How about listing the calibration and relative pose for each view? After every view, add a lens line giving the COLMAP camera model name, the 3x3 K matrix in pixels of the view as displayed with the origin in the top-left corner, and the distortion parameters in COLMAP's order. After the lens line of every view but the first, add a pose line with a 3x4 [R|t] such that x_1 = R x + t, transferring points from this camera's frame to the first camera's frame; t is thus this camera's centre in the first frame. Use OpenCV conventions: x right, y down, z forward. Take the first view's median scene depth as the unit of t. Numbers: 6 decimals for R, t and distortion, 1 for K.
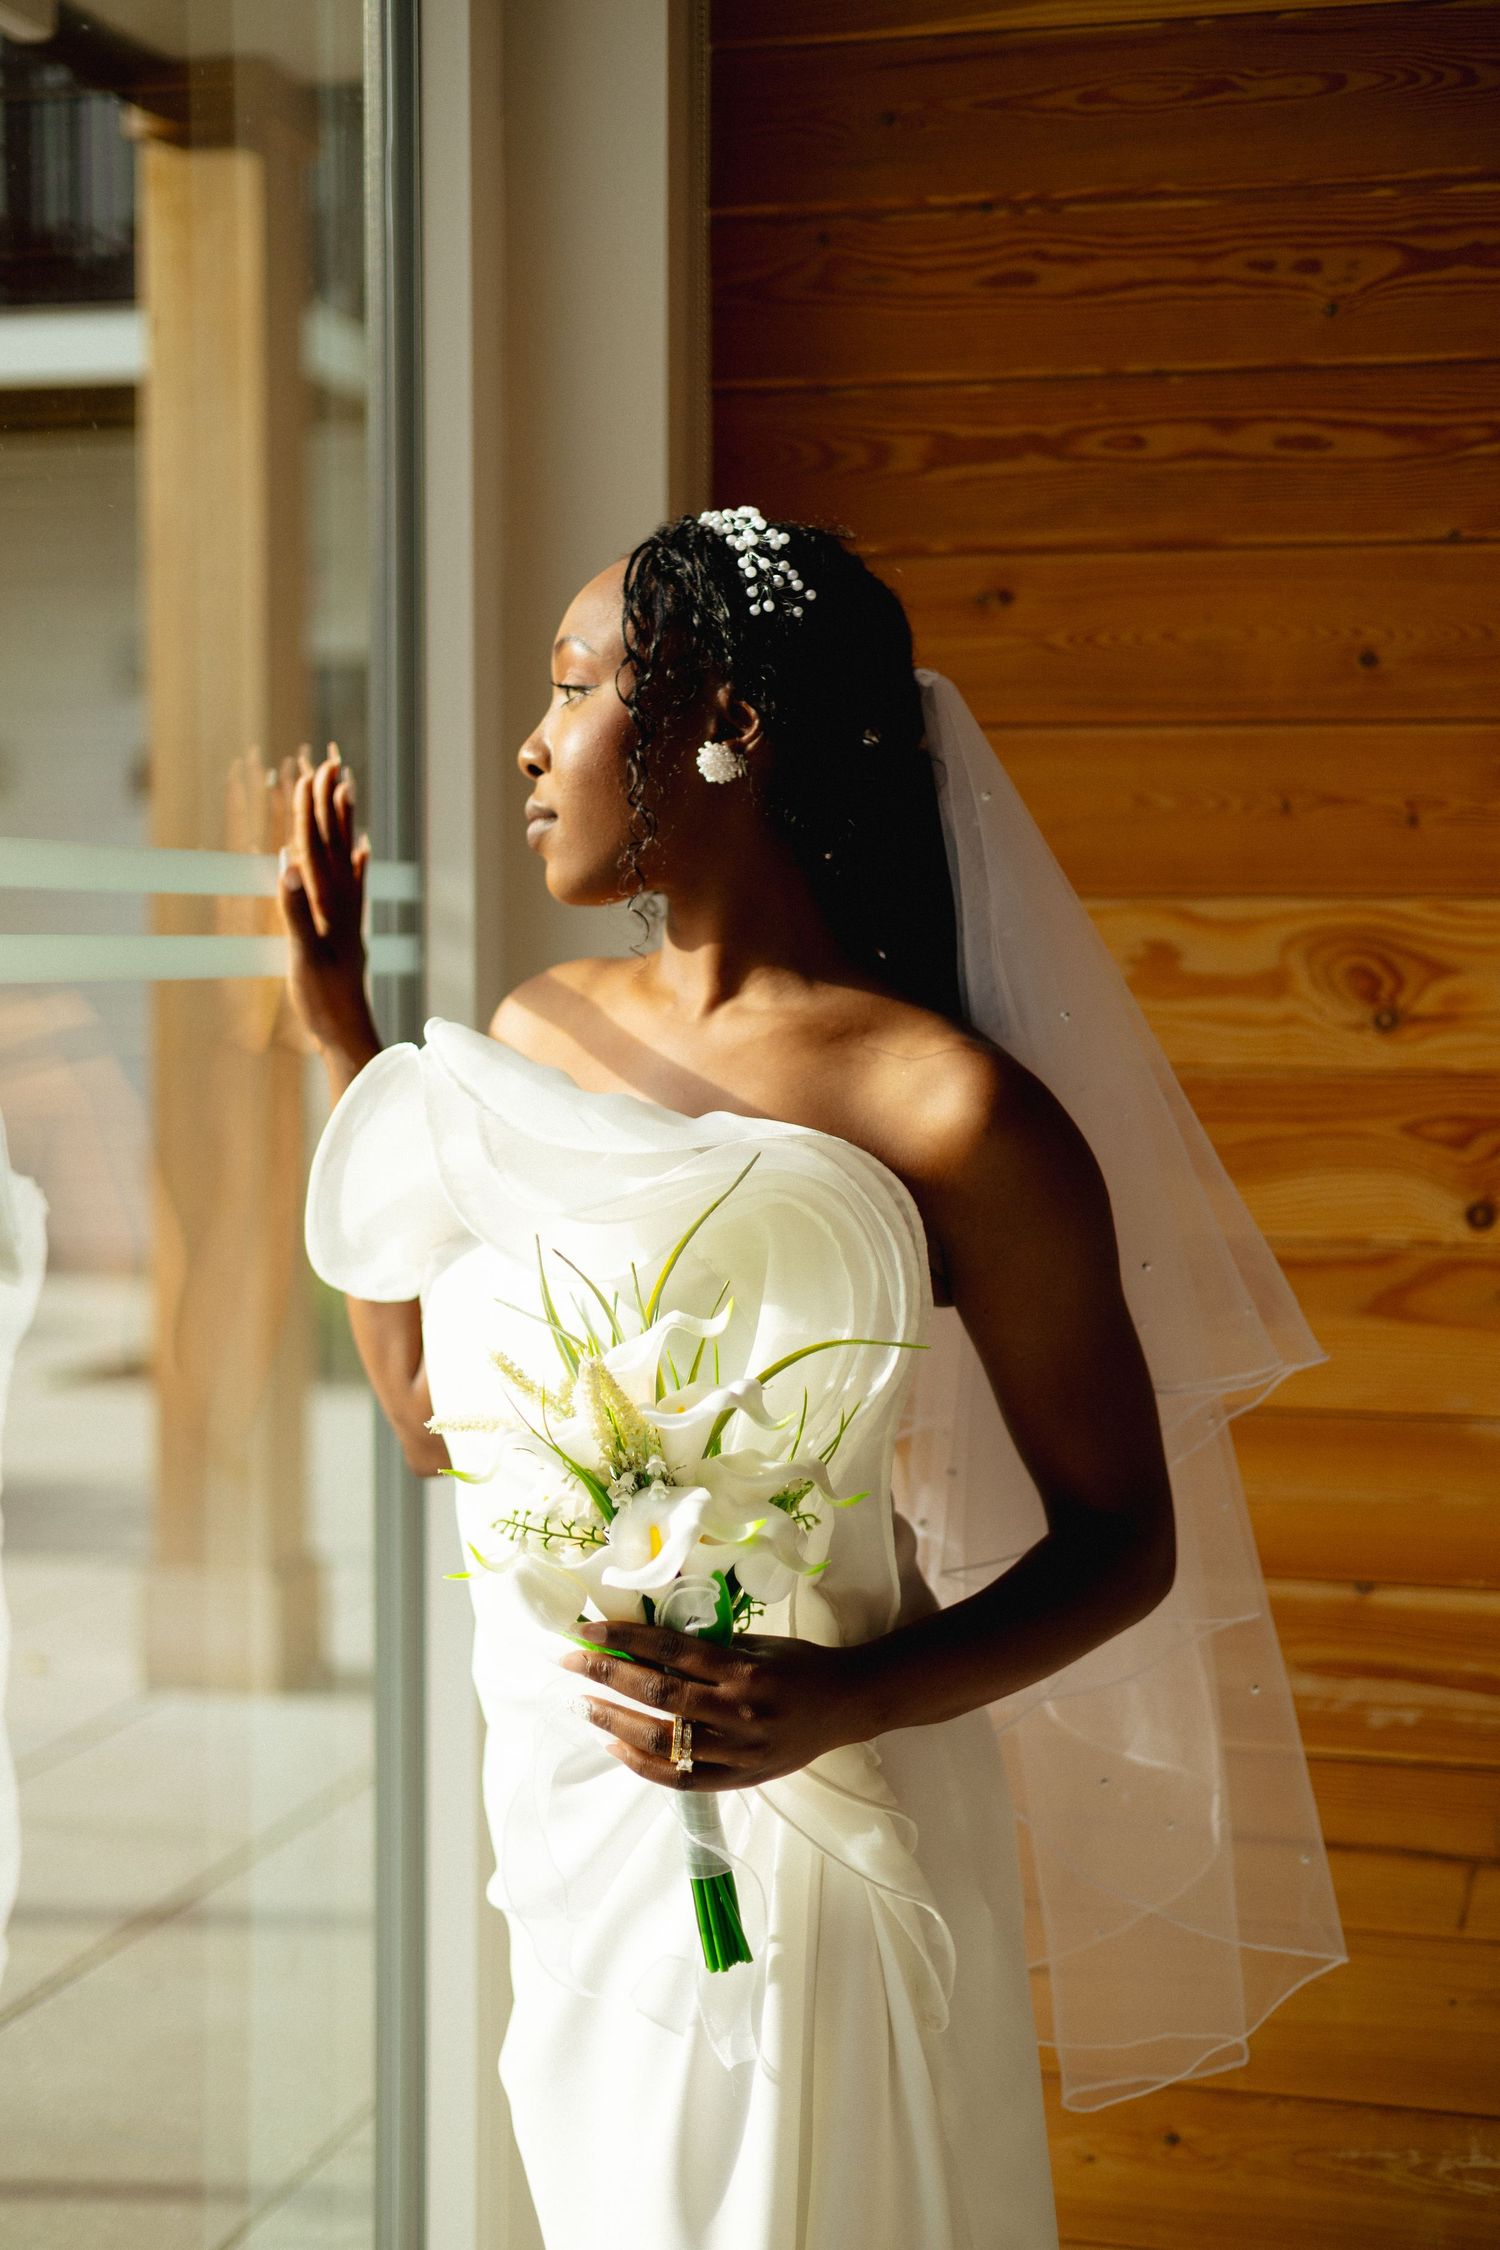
lens RADIAL K [[3064.7, 0, 762.9], [0, 3064.7, 1086.9], [0, 0, 1]] dist [0.012747, 0.000000]
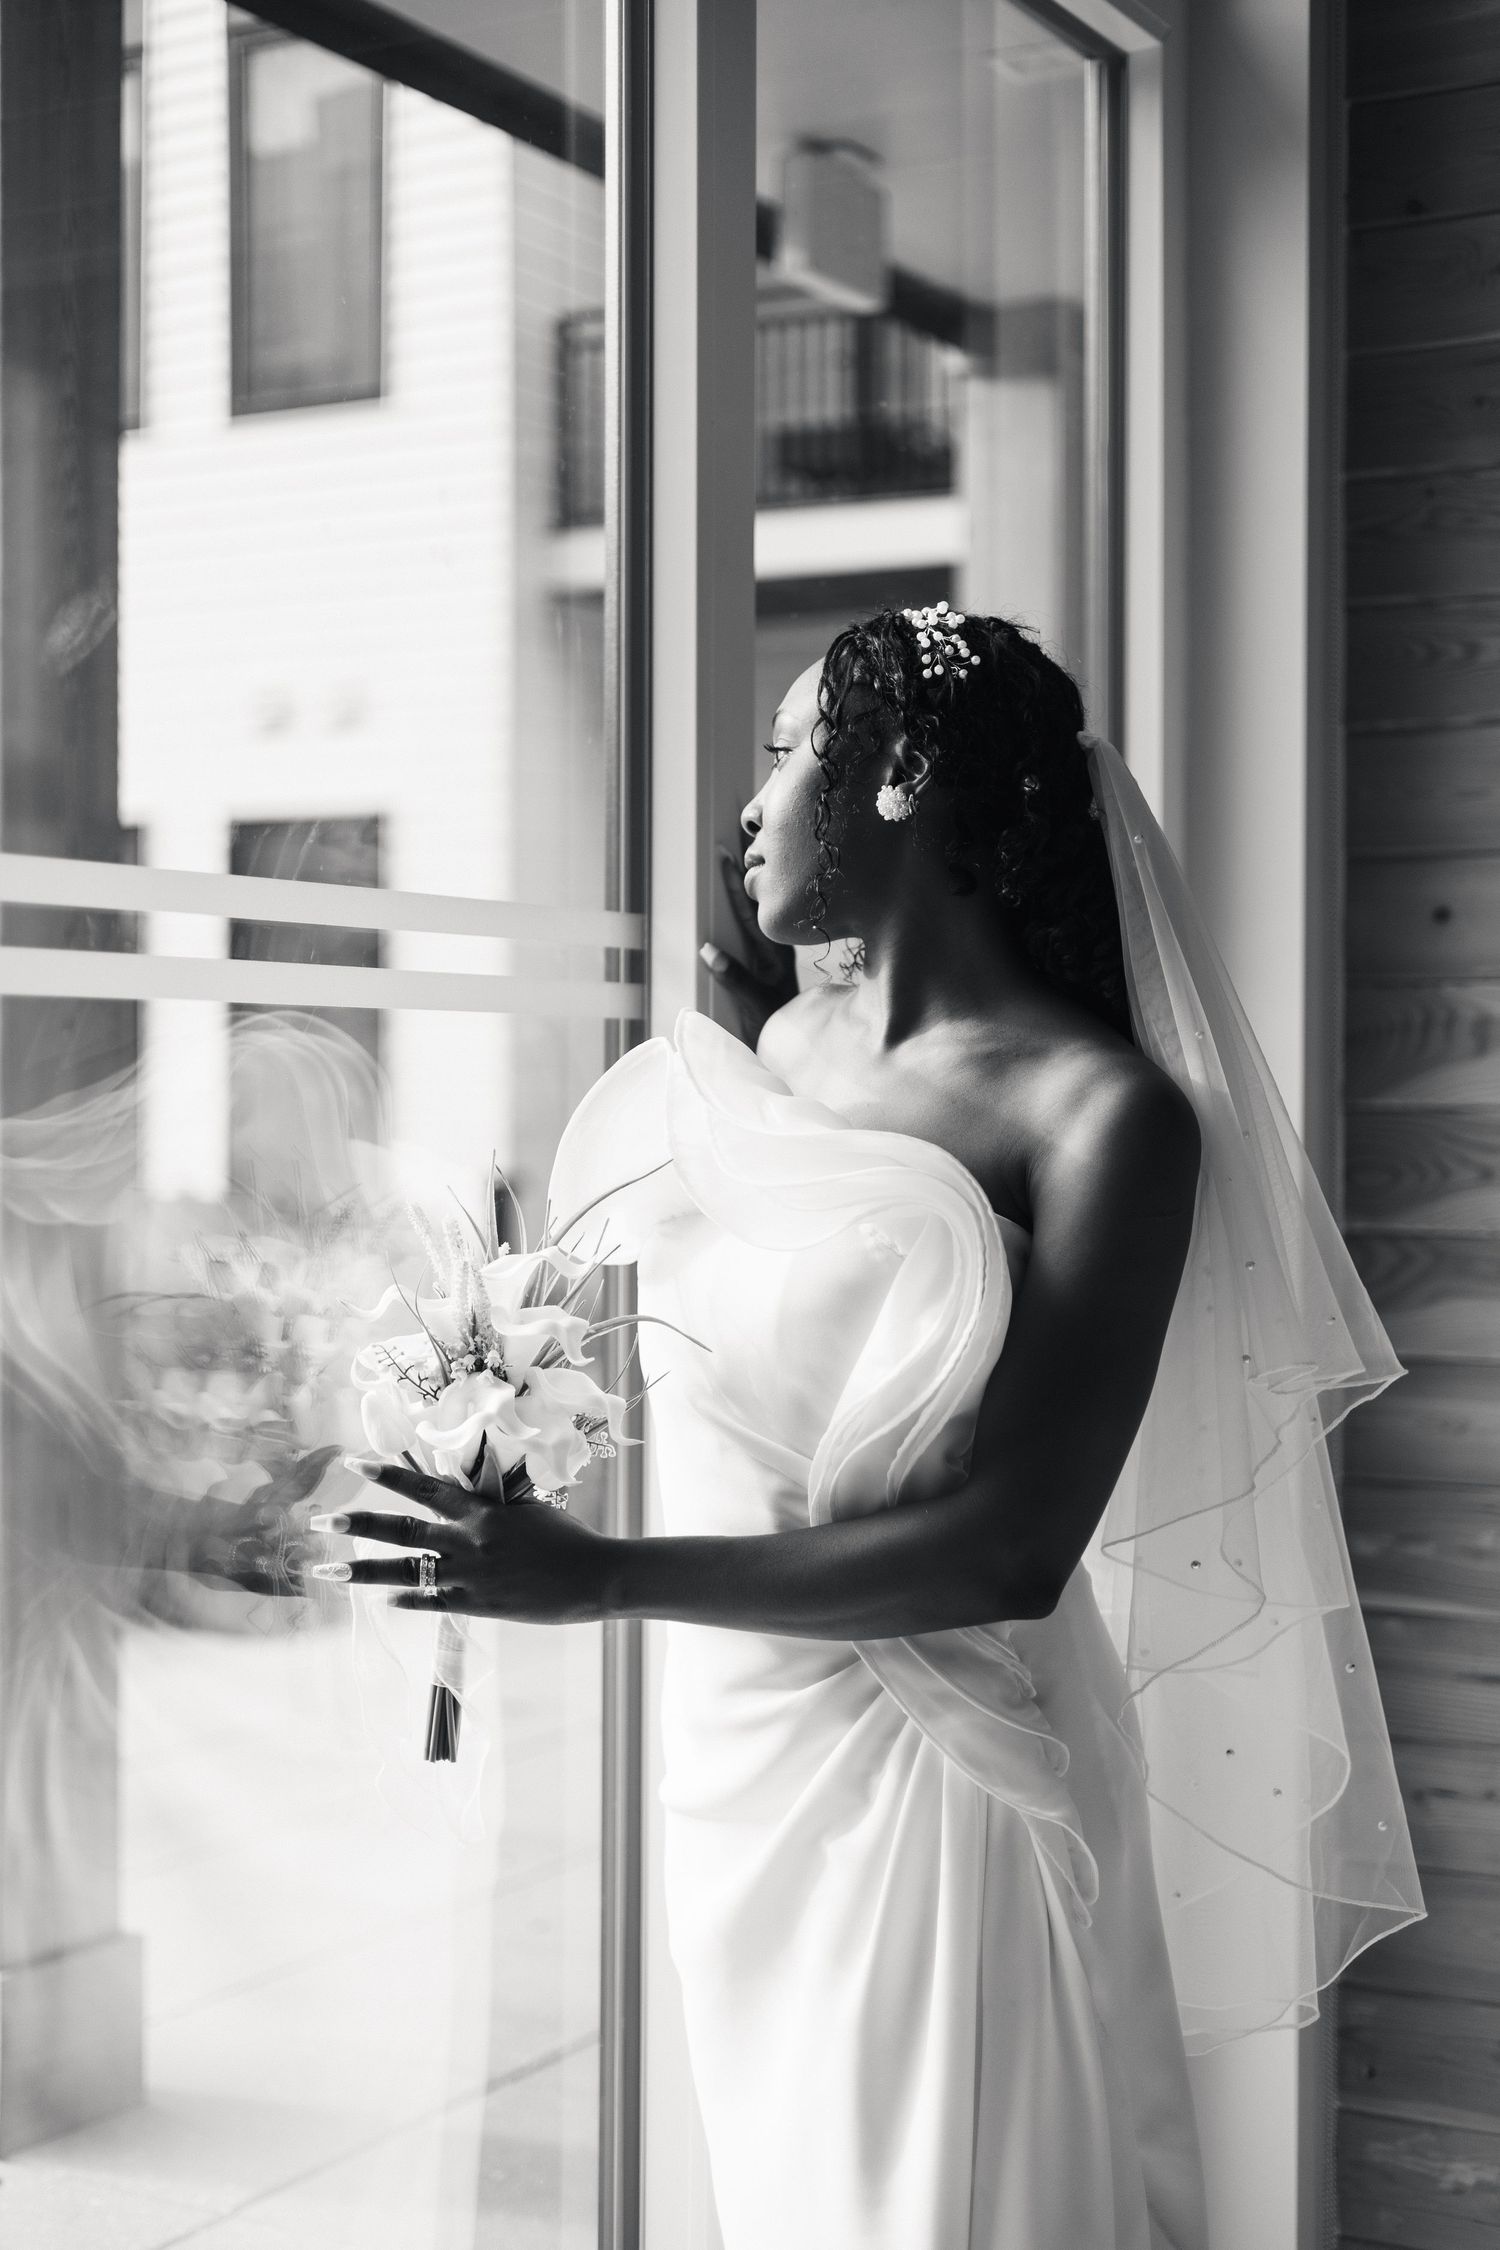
lens RADIAL K [[3064.7, 0, 750.2], [0, 3064.7, 1073.6], [0, 0, 1]] dist [0.012747, 0.000000]
pose [[0.962684, 0.004601, -0.270587, 0.096853], [-0.019404, 0.998456, -0.052057, 0.052339], [0.269930, 0.055365, 0.961287, -0.352820]]
